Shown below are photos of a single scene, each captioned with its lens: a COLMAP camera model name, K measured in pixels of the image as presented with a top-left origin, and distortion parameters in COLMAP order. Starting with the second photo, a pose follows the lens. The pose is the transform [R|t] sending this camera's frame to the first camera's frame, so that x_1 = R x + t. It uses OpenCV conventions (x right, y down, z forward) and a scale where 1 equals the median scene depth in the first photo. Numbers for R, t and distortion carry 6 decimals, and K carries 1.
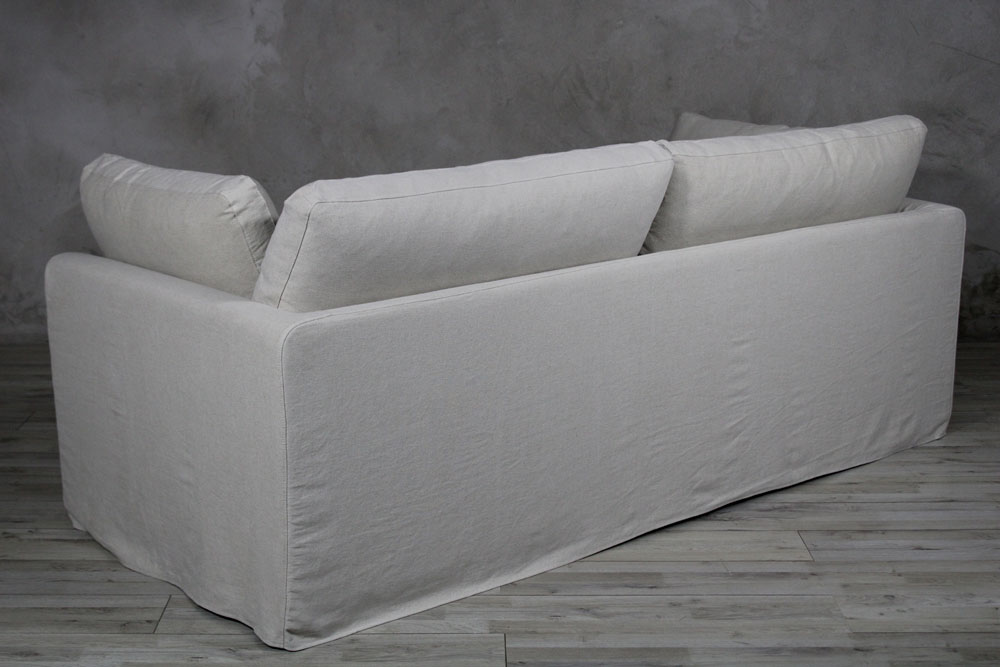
lens RADIAL K [[1623.8, 0, 500.9], [0, 1623.8, 338.2], [0, 0, 1]] dist [0.009670, 0.000000]
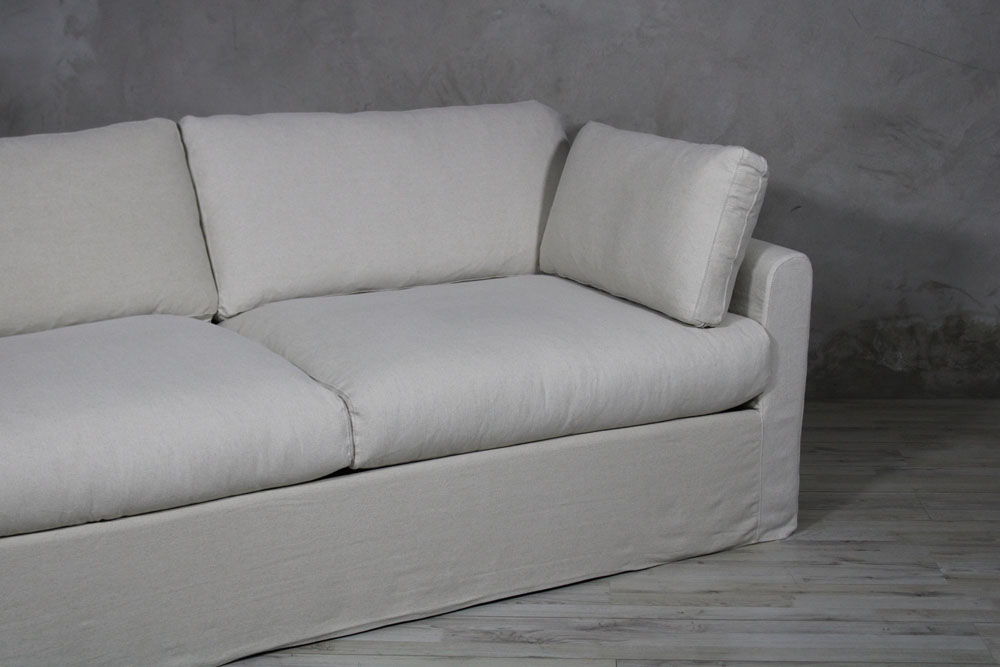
lens RADIAL K [[1741.6, 0, 500.8], [0, 1741.6, 332.9], [0, 0, 1]] dist [0.021346, 0.000000]
pose [[0.998567, 0.009637, -0.052636, 0.160570], [-0.009883, 0.999941, -0.004404, -0.034093], [0.052590, 0.004918, 0.998604, 0.141939]]
